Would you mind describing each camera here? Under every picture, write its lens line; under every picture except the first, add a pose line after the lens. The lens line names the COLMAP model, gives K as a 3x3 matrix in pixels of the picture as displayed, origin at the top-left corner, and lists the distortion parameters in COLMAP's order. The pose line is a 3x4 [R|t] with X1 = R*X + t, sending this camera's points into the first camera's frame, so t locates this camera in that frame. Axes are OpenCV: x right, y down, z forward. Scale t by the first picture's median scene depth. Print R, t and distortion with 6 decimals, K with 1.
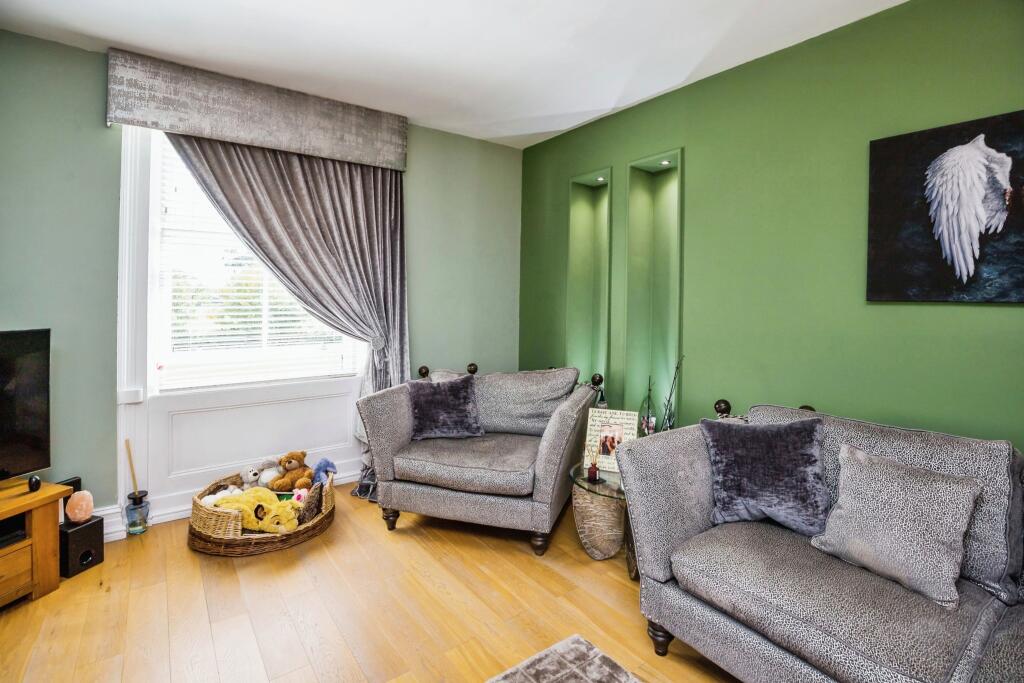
lens RADIAL K [[482.7, 0, 505.7], [0, 482.7, 295.4], [0, 0, 1]] dist [-0.034168, 0.005091]
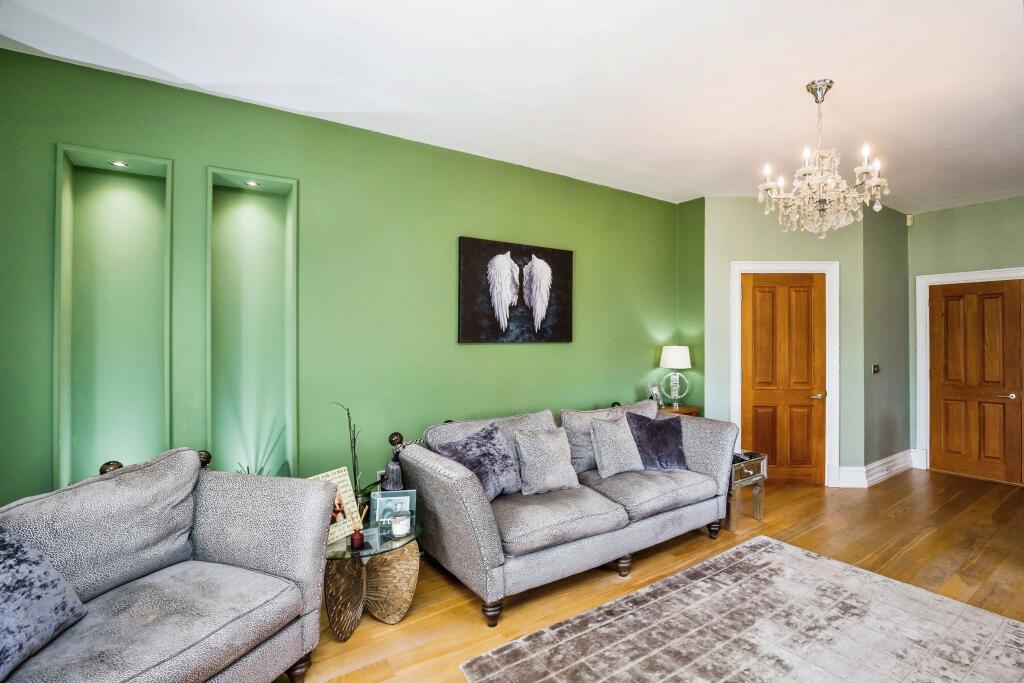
lens RADIAL K [[482.7, 0, 511.4], [0, 482.7, 336.4], [0, 0, 1]] dist [-0.034168, 0.005091]
pose [[0.054379, -0.008165, 0.998487, -0.642865], [-0.003030, 0.999961, 0.008342, -0.018699], [-0.998516, -0.003479, 0.054352, 0.645783]]
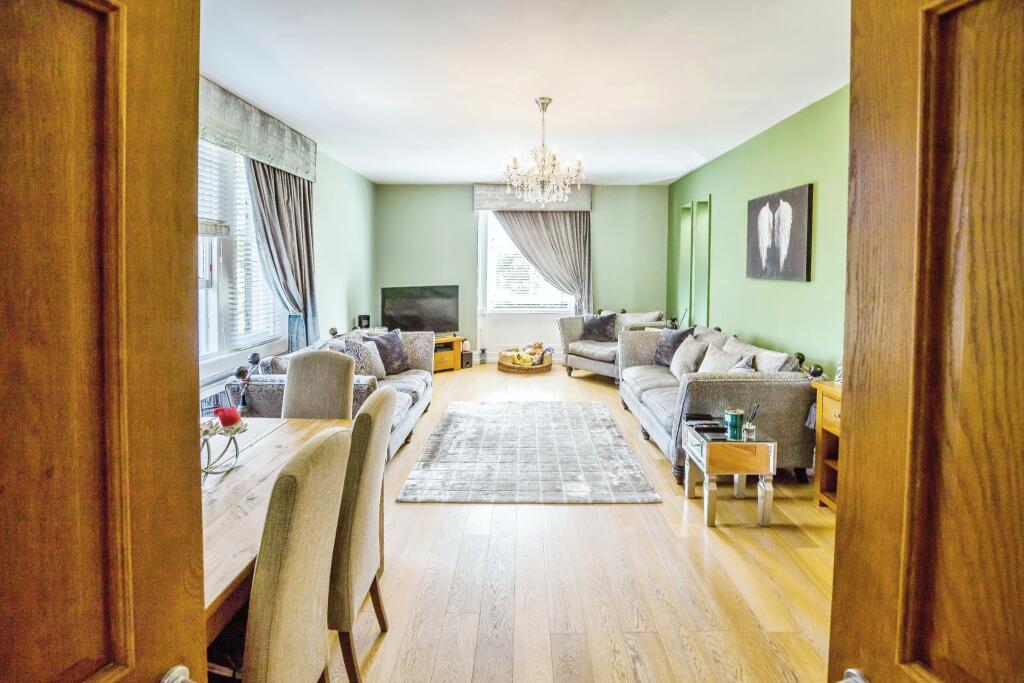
lens RADIAL K [[482.7, 0, 539.2], [0, 482.7, 259.2], [0, 0, 1]] dist [-0.034168, 0.005091]
pose [[0.821275, -0.013556, -0.570371, 1.031176], [0.005197, 0.999854, -0.016280, -0.035722], [0.570508, 0.010407, 0.821226, -1.053698]]
